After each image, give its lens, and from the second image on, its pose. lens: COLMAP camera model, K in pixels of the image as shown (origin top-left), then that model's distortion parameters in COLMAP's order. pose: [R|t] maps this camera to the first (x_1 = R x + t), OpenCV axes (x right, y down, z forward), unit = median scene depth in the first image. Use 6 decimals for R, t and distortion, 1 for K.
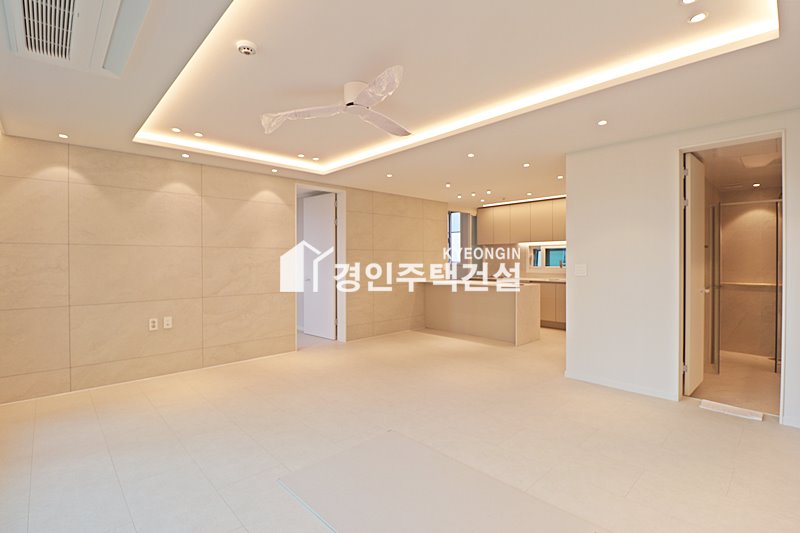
lens RADIAL K [[373.2, 0, 403.4], [0, 373.2, 264.6], [0, 0, 1]] dist [-0.012449, -0.006298]
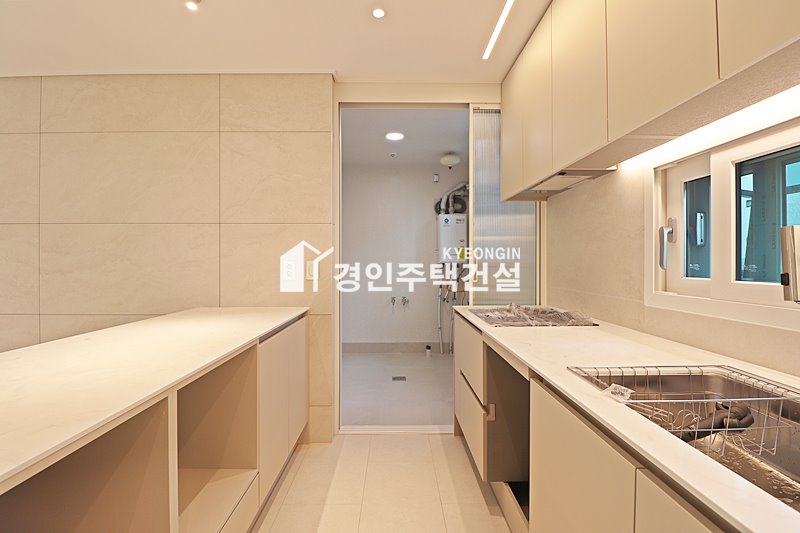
lens RADIAL K [[373.2, 0, 402.5], [0, 373.2, 259.3], [0, 0, 1]] dist [-0.012449, -0.006298]
pose [[0.734533, 0.001107, -0.678572, 0.577453], [-0.011207, 0.999882, -0.010500, -0.000924], [0.678481, 0.015318, 0.734458, 1.202815]]
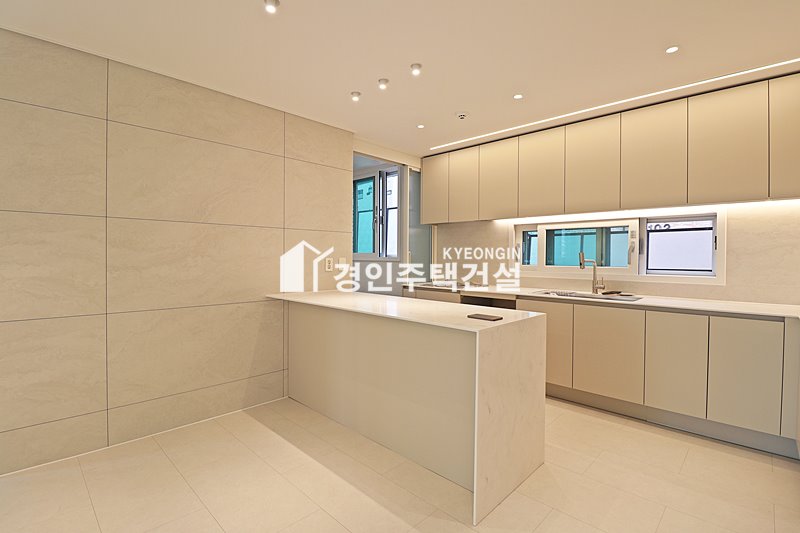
lens RADIAL K [[373.2, 0, 405.0], [0, 373.2, 262.8], [0, 0, 1]] dist [-0.012449, -0.006298]
pose [[0.998656, 0.011280, 0.050579, 0.246731], [-0.011578, 0.999917, 0.005596, 0.001905], [-0.050512, -0.006174, 0.998704, 0.758133]]
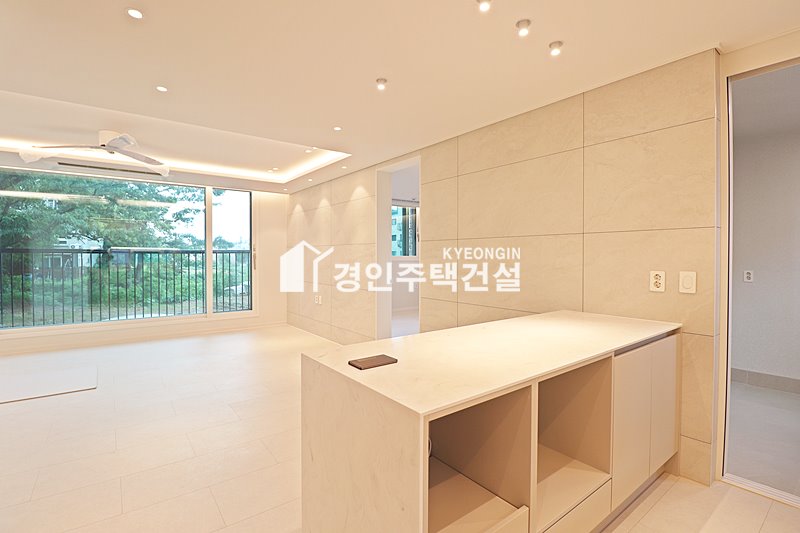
lens RADIAL K [[373.2, 0, 401.1], [0, 373.2, 260.8], [0, 0, 1]] dist [-0.012449, -0.006298]
pose [[-0.104179, 0.012831, -0.994476, 0.613841], [-0.016615, 0.999755, 0.014640, -0.015559], [0.994420, 0.018049, -0.103940, 1.199001]]
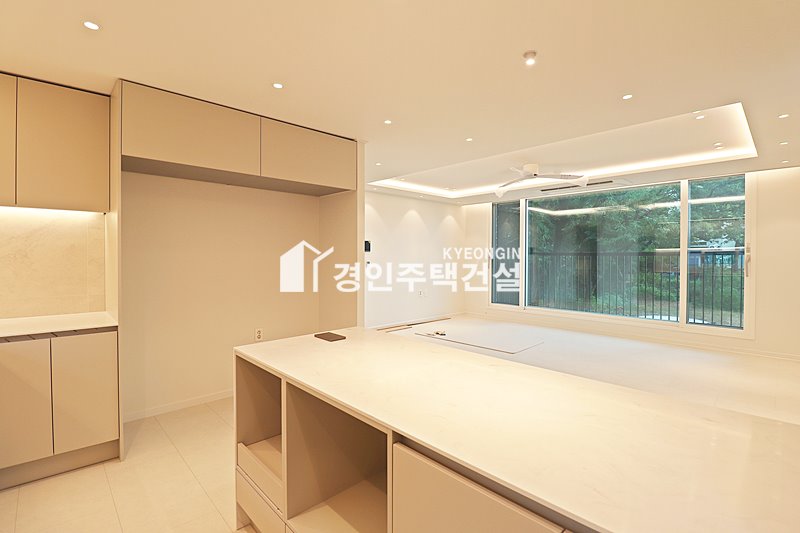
lens RADIAL K [[373.2, 0, 402.2], [0, 373.2, 259.1], [0, 0, 1]] dist [-0.012449, -0.006298]
pose [[-0.999988, 0.002203, -0.004369, 0.276021], [0.002100, 0.999725, 0.023357, -0.028901], [0.004419, 0.023348, -0.999718, 1.517335]]
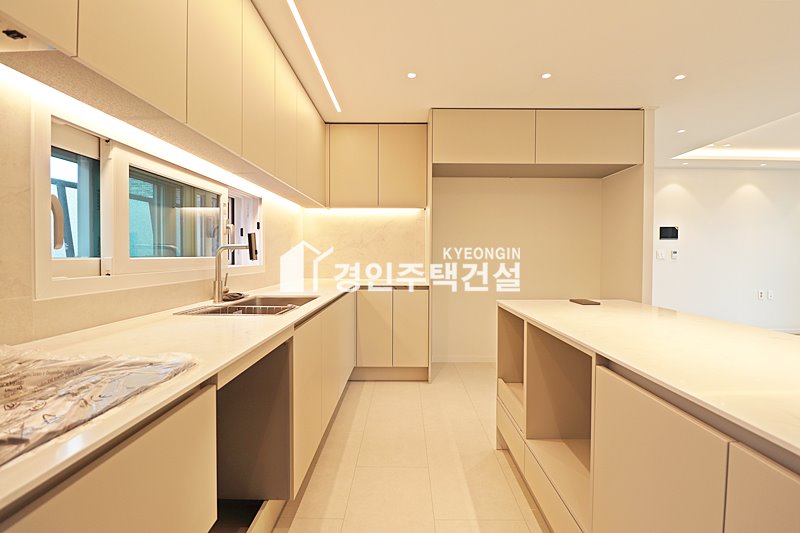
lens RADIAL K [[373.2, 0, 403.3], [0, 373.2, 264.1], [0, 0, 1]] dist [-0.012449, -0.006298]
pose [[-0.720000, -0.009714, 0.693906, 0.206900], [0.011309, 0.999605, 0.025727, 0.010785], [-0.693882, 0.026371, -0.719606, 1.556636]]
